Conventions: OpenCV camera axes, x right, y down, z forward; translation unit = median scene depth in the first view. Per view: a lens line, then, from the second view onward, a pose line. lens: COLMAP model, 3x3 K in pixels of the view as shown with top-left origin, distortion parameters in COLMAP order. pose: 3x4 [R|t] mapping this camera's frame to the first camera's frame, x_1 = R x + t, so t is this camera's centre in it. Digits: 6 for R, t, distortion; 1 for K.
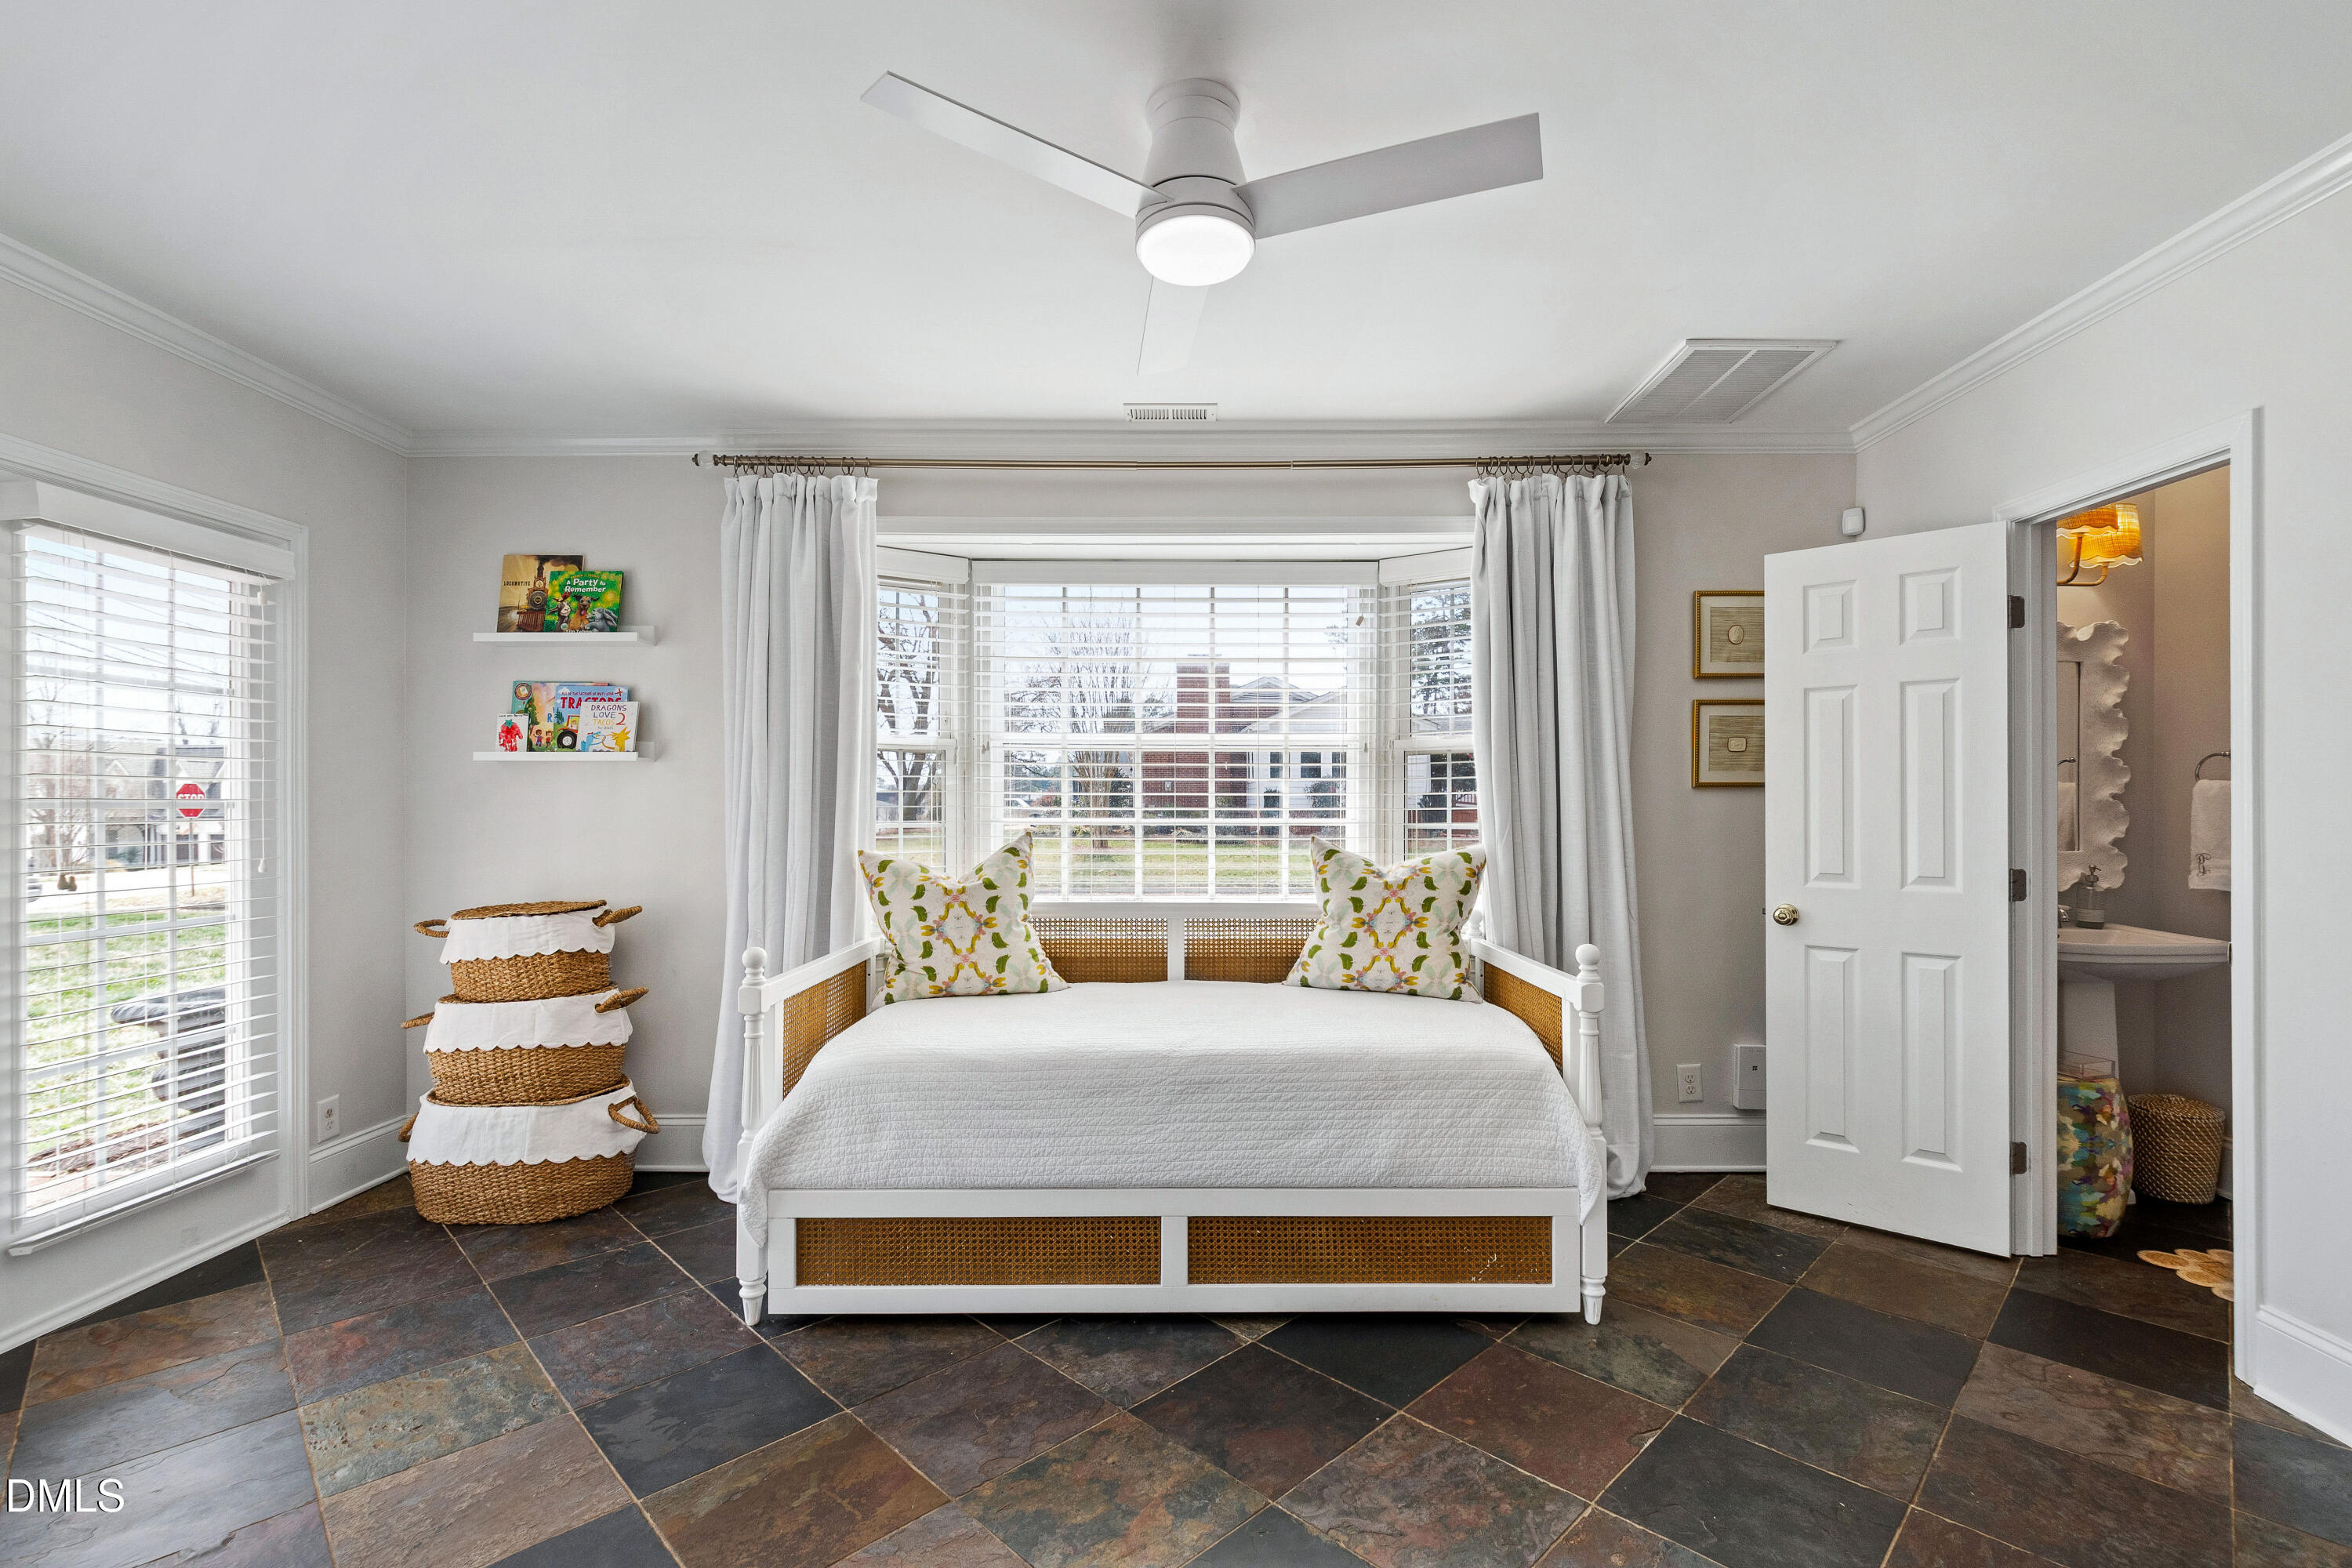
lens RADIAL K [[1056.5, 0, 1186.4], [0, 1056.5, 805.2], [0, 0, 1]] dist [0.000947, -0.000083]
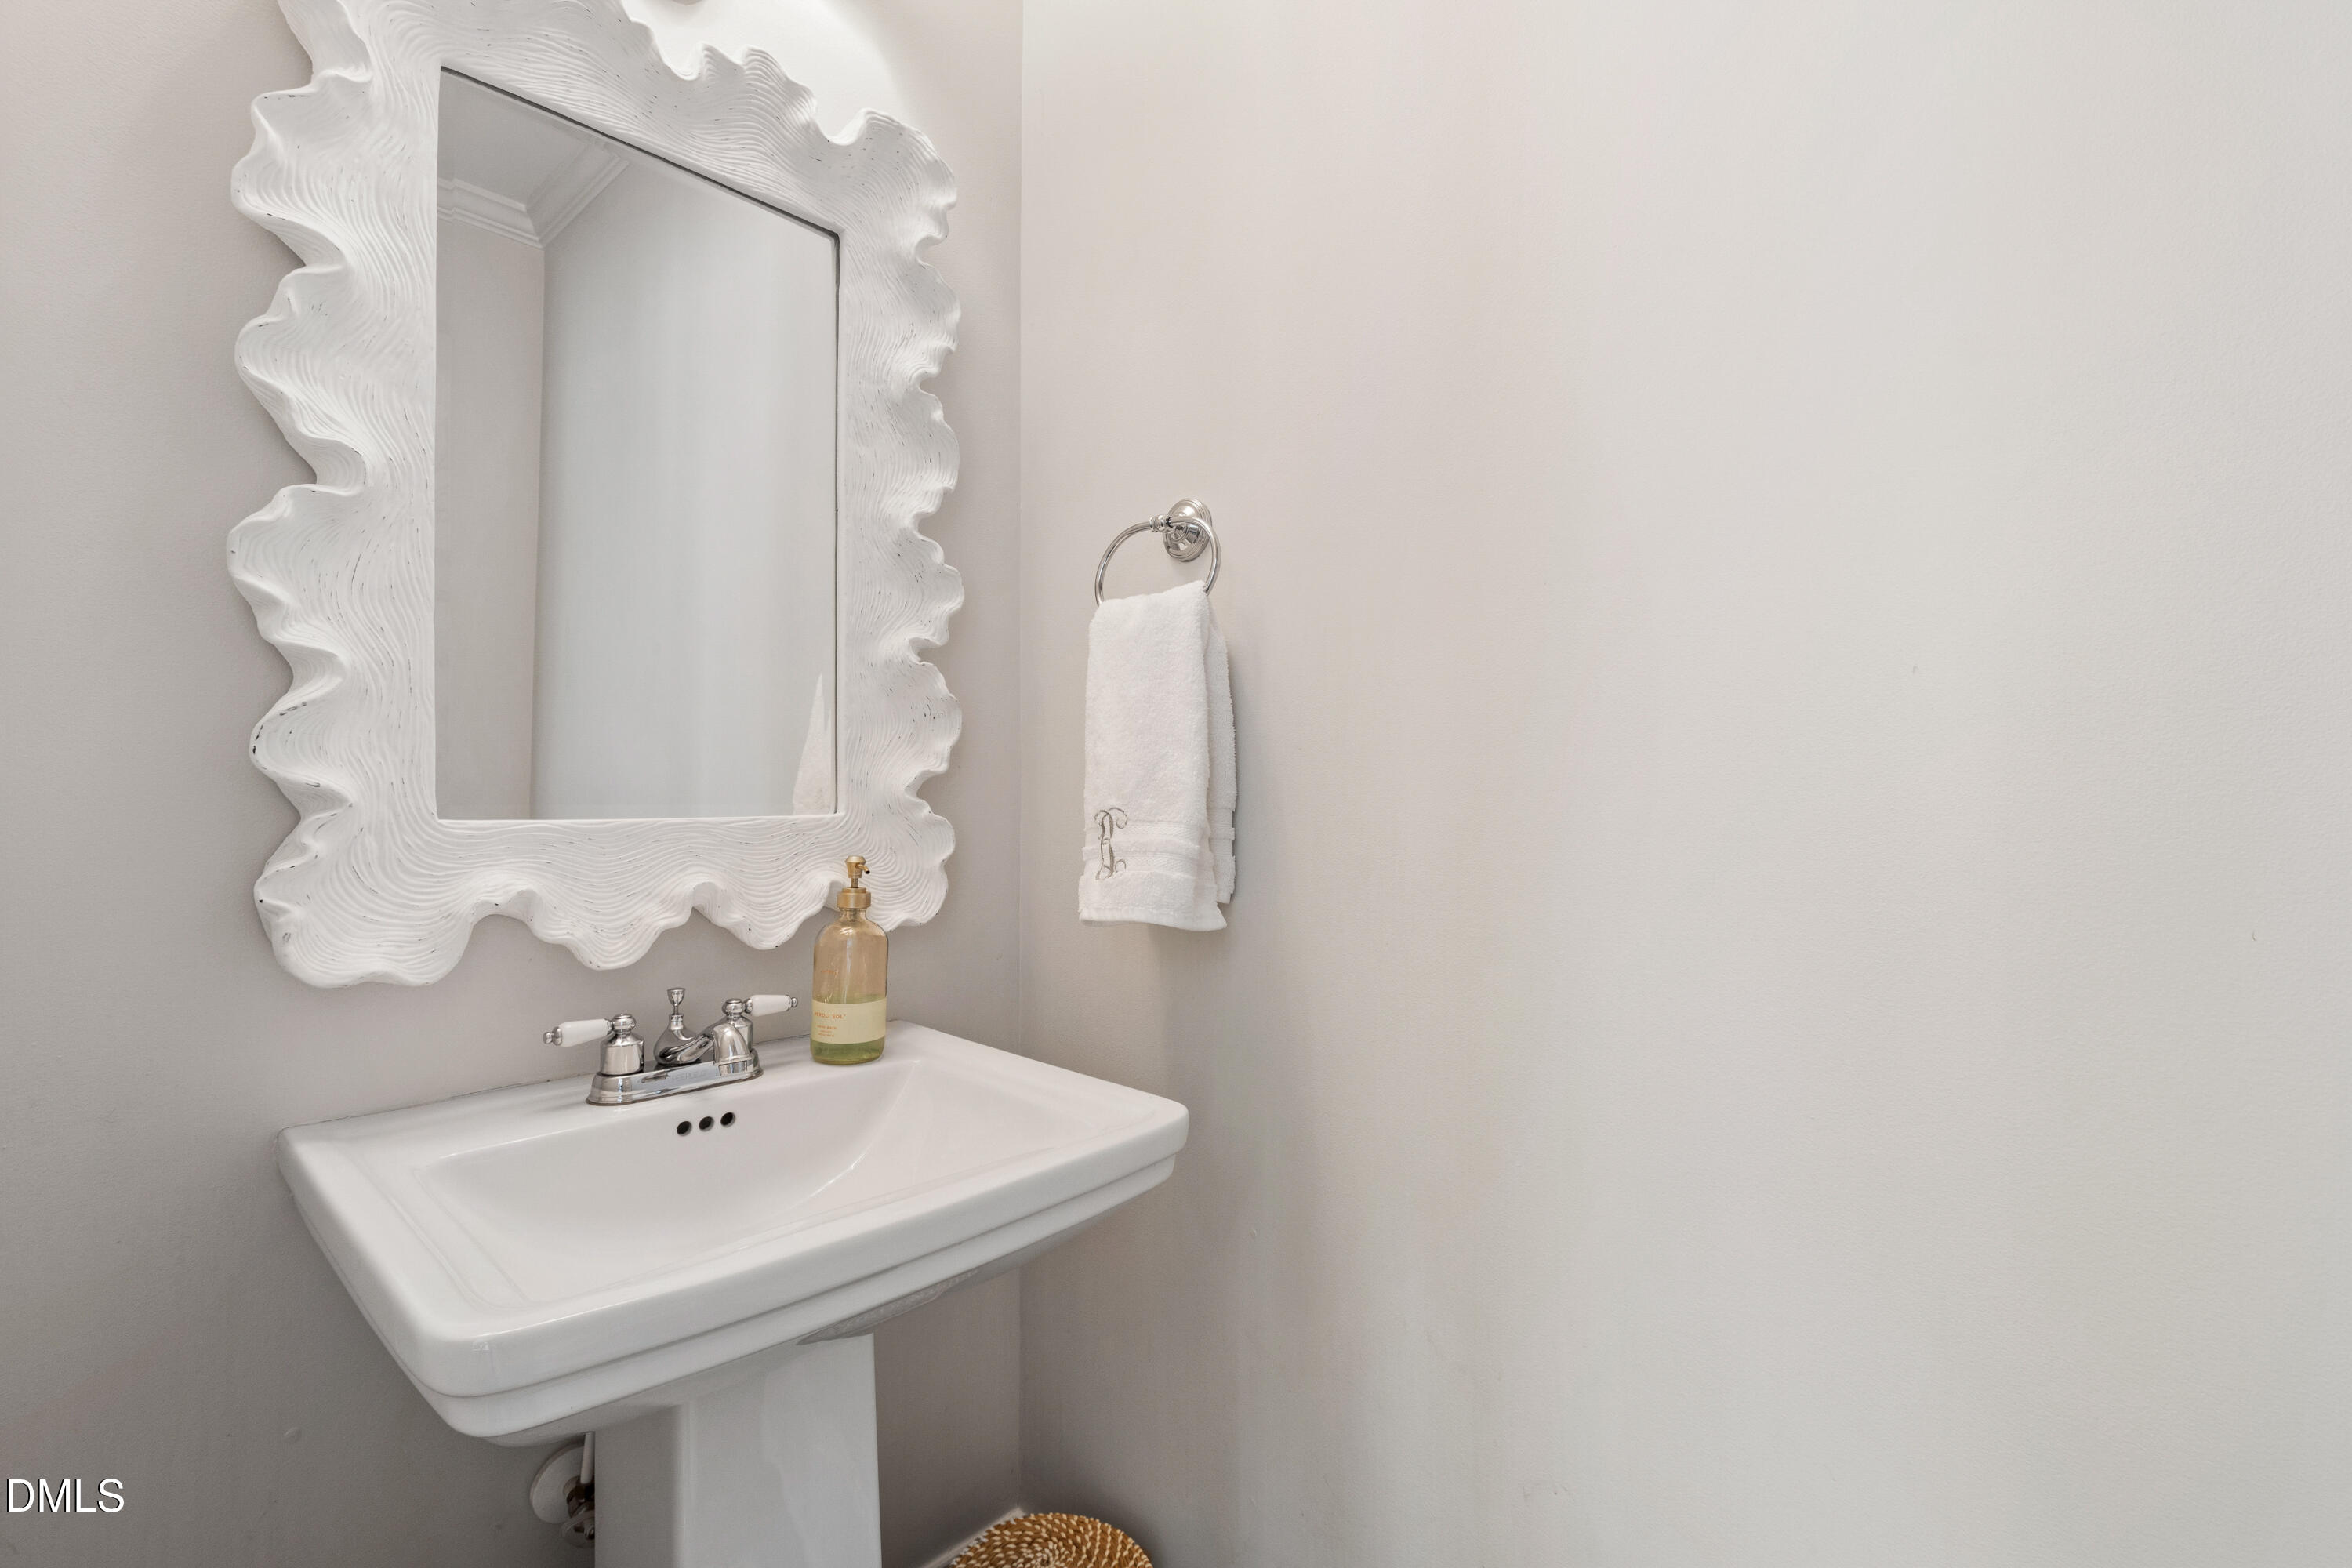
lens RADIAL K [[1057.2, 0, 1194.2], [0, 1057.2, 820.1], [0, 0, 1]] dist [0.000453, 0.000029]
pose [[0.670048, -0.003756, 0.742309, 0.733034], [-0.001534, 0.999978, 0.006445, 0.046630], [-0.742316, -0.005457, 0.670027, 0.758640]]
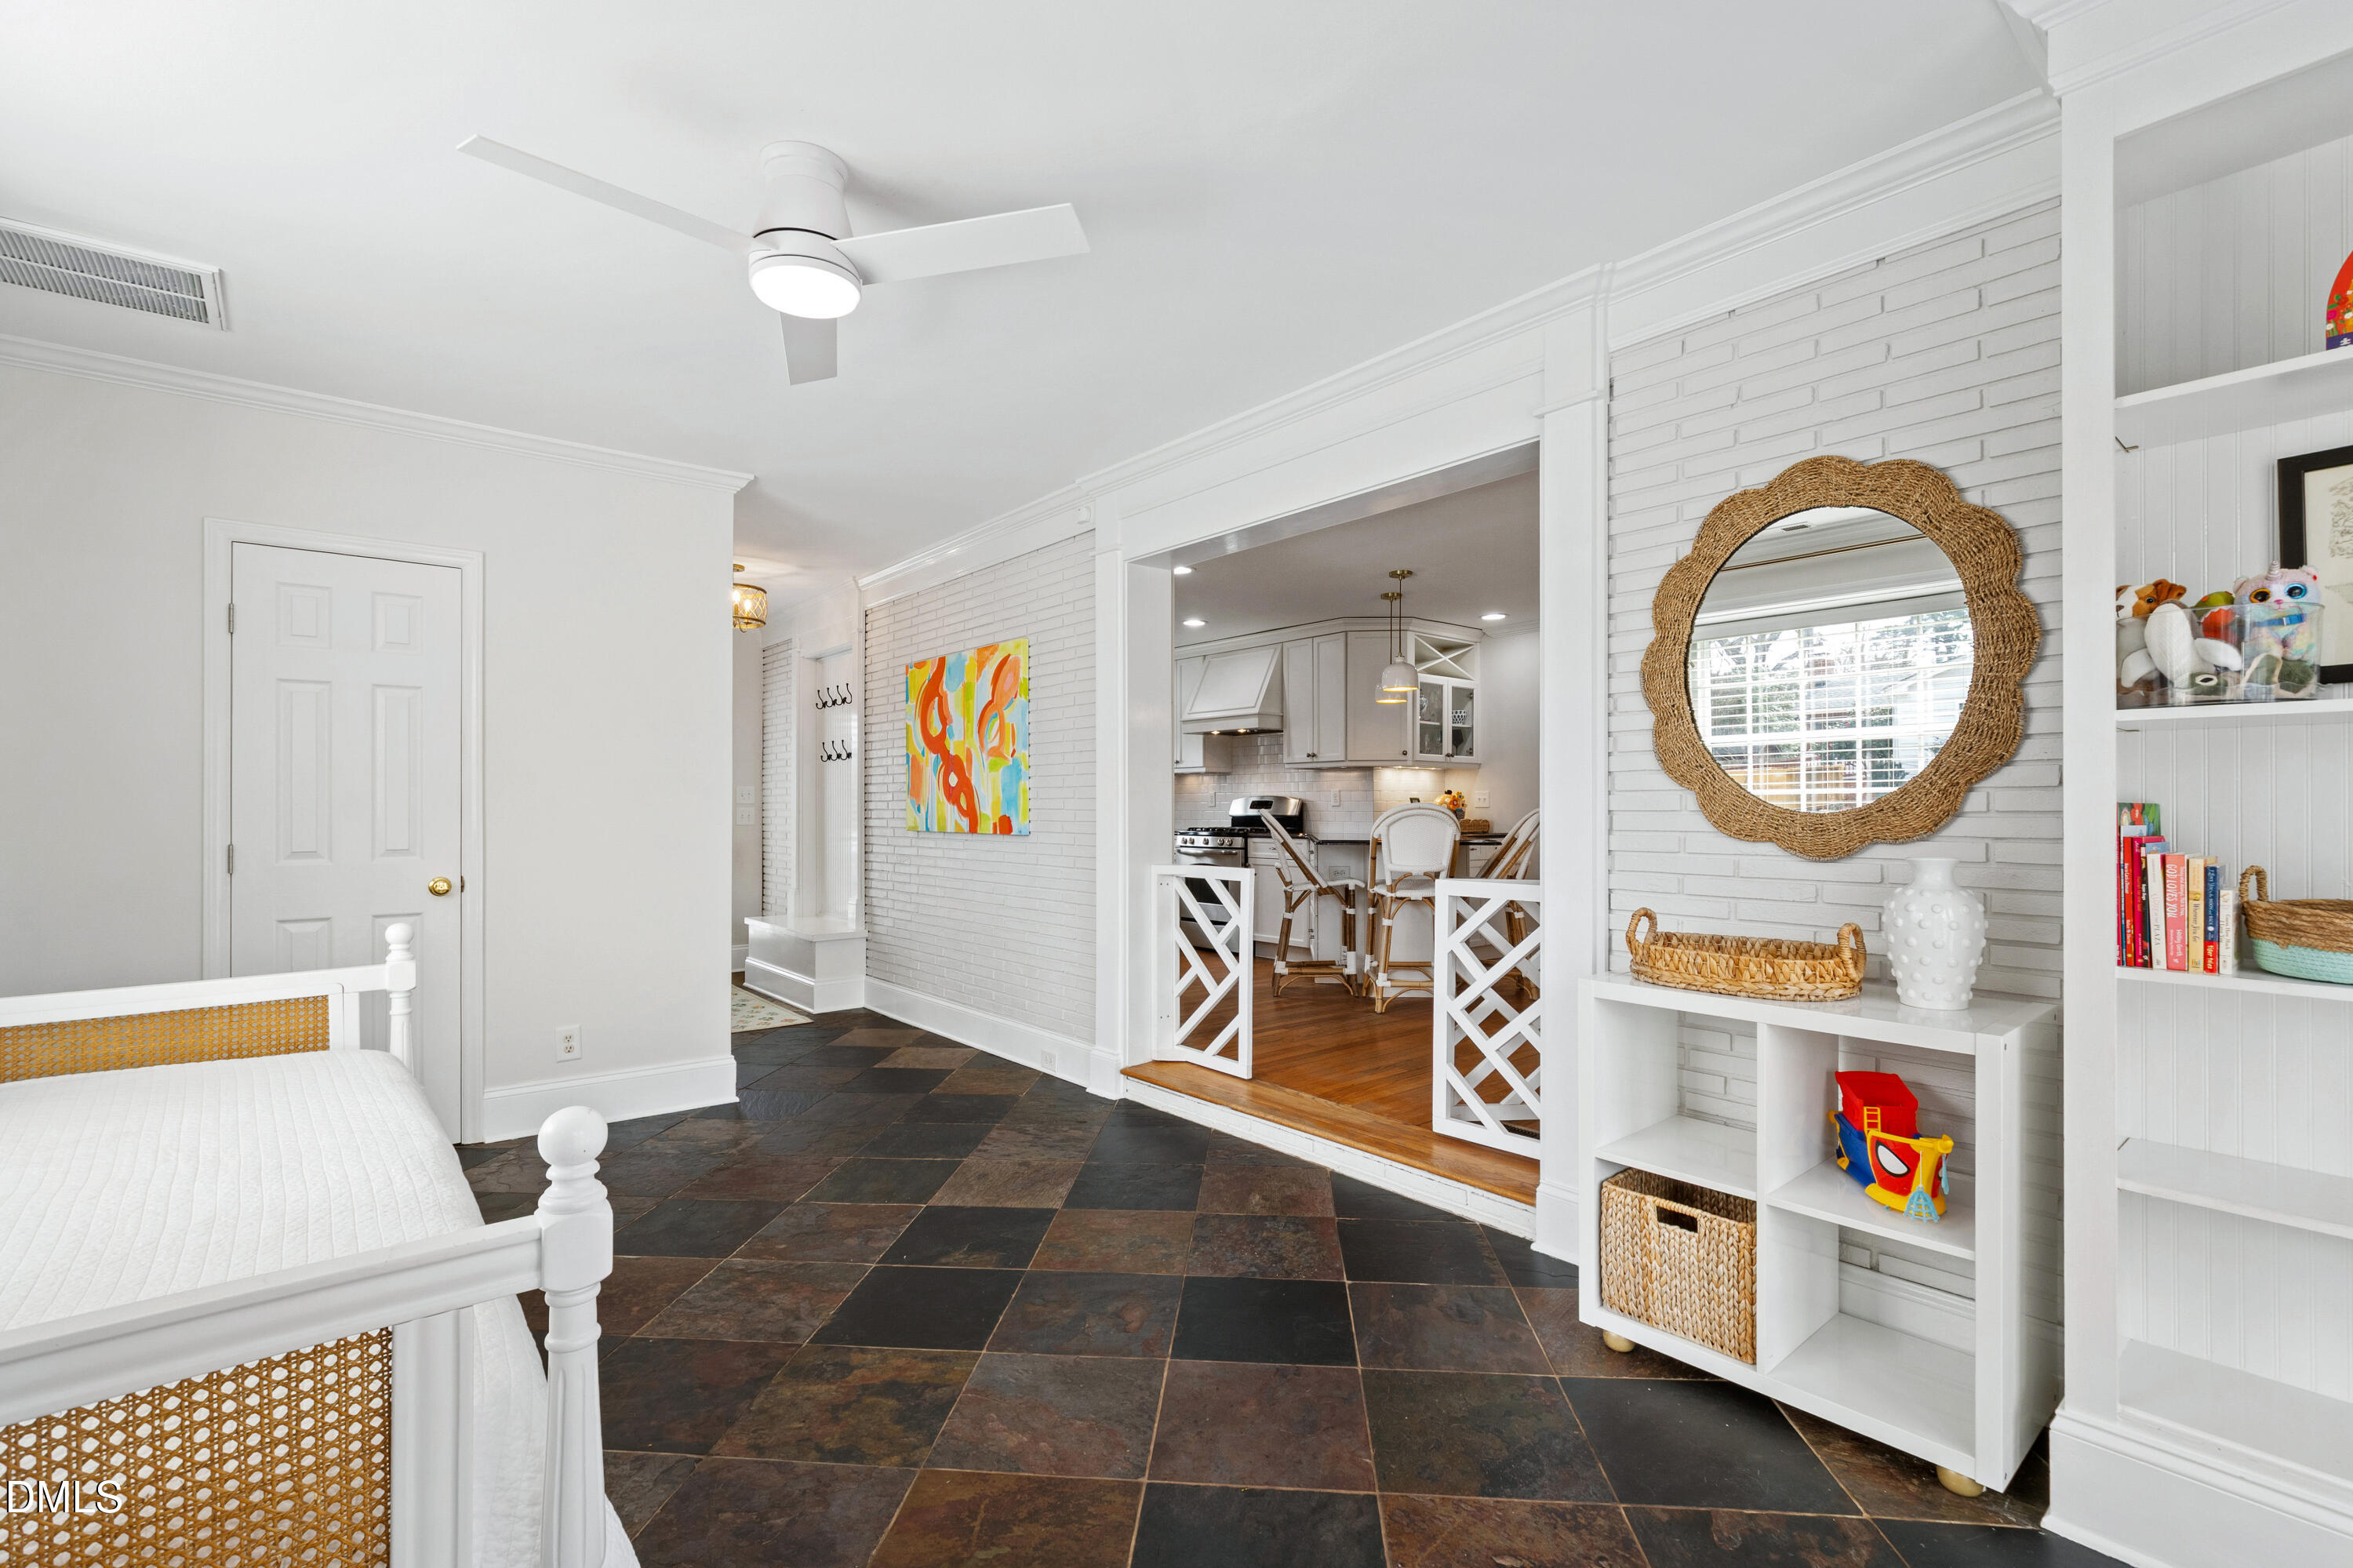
lens RADIAL K [[1041.7, 0, 1210.4], [0, 1041.7, 807.1], [0, 0, 1]] dist [0.000667, -0.009726]
pose [[-0.655772, 0.001624, 0.754957, -0.659298], [-0.001471, 0.999993, -0.003428, 0.019778], [-0.754958, -0.003358, -0.655765, 0.828789]]
